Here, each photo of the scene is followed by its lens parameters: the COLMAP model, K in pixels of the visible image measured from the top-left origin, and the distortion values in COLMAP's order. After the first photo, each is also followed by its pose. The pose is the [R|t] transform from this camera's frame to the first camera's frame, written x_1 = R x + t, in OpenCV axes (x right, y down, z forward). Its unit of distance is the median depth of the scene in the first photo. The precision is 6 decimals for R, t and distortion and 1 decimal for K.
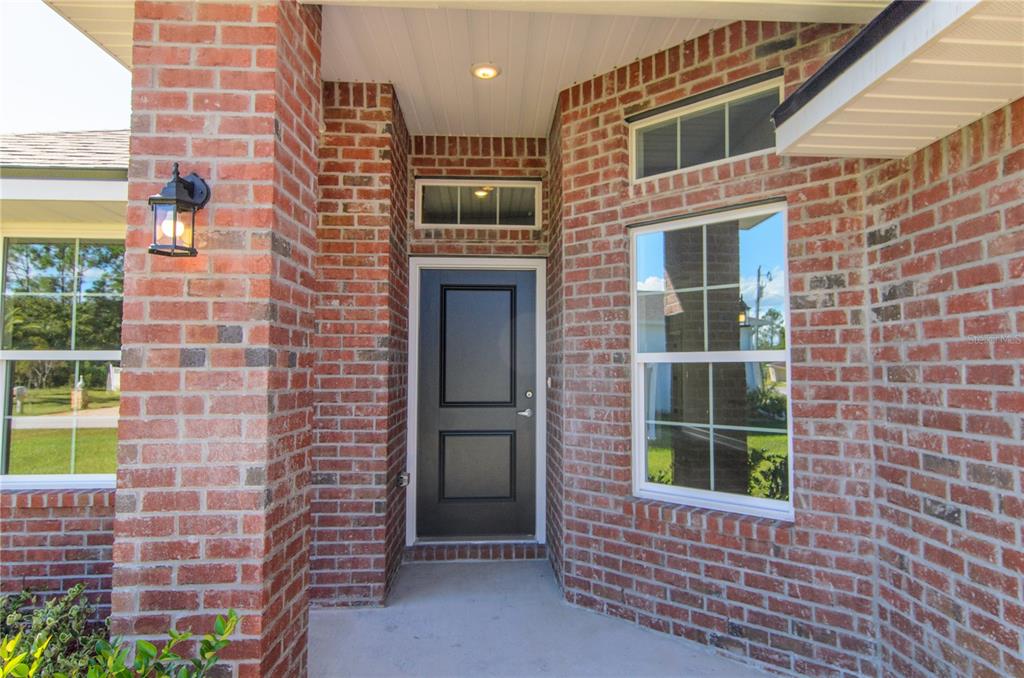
lens RADIAL K [[598.0, 0, 544.4], [0, 598.0, 336.8], [0, 0, 1]] dist [0.001067, 0.001038]
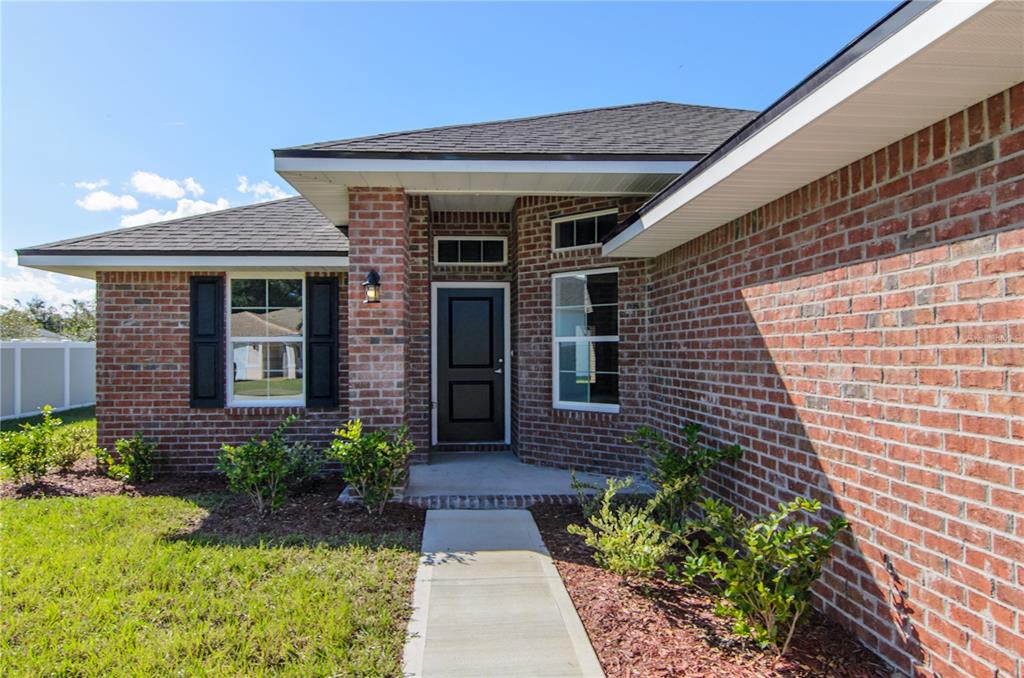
lens RADIAL K [[620.1, 0, 526.6], [0, 620.1, 348.1], [0, 0, 1]] dist [-0.001282, 0.000440]
pose [[0.999779, -0.004201, 0.020611, 0.019368], [0.003133, 0.998664, 0.051587, -0.049623], [-0.020800, -0.051511, 0.998456, -1.231769]]
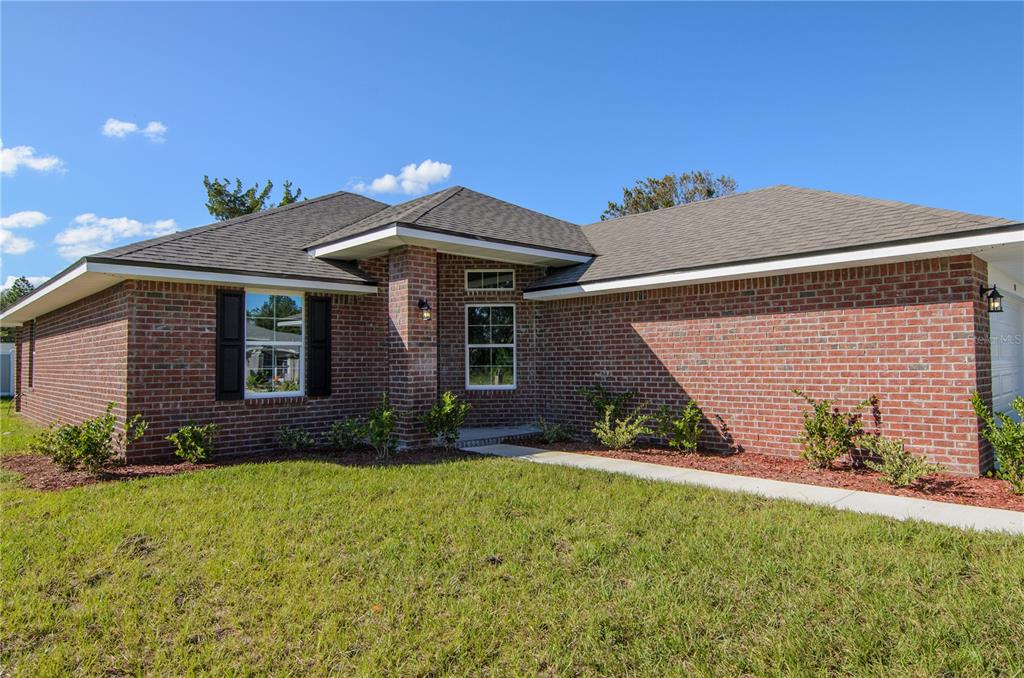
lens RADIAL K [[598.0, 0, 544.4], [0, 598.0, 336.8], [0, 0, 1]] dist [0.001067, 0.001038]
pose [[0.737284, 0.016908, 0.675372, -1.922868], [-0.024650, 0.999694, 0.001882, -0.032604], [-0.675133, -0.018035, 0.737475, -1.828803]]
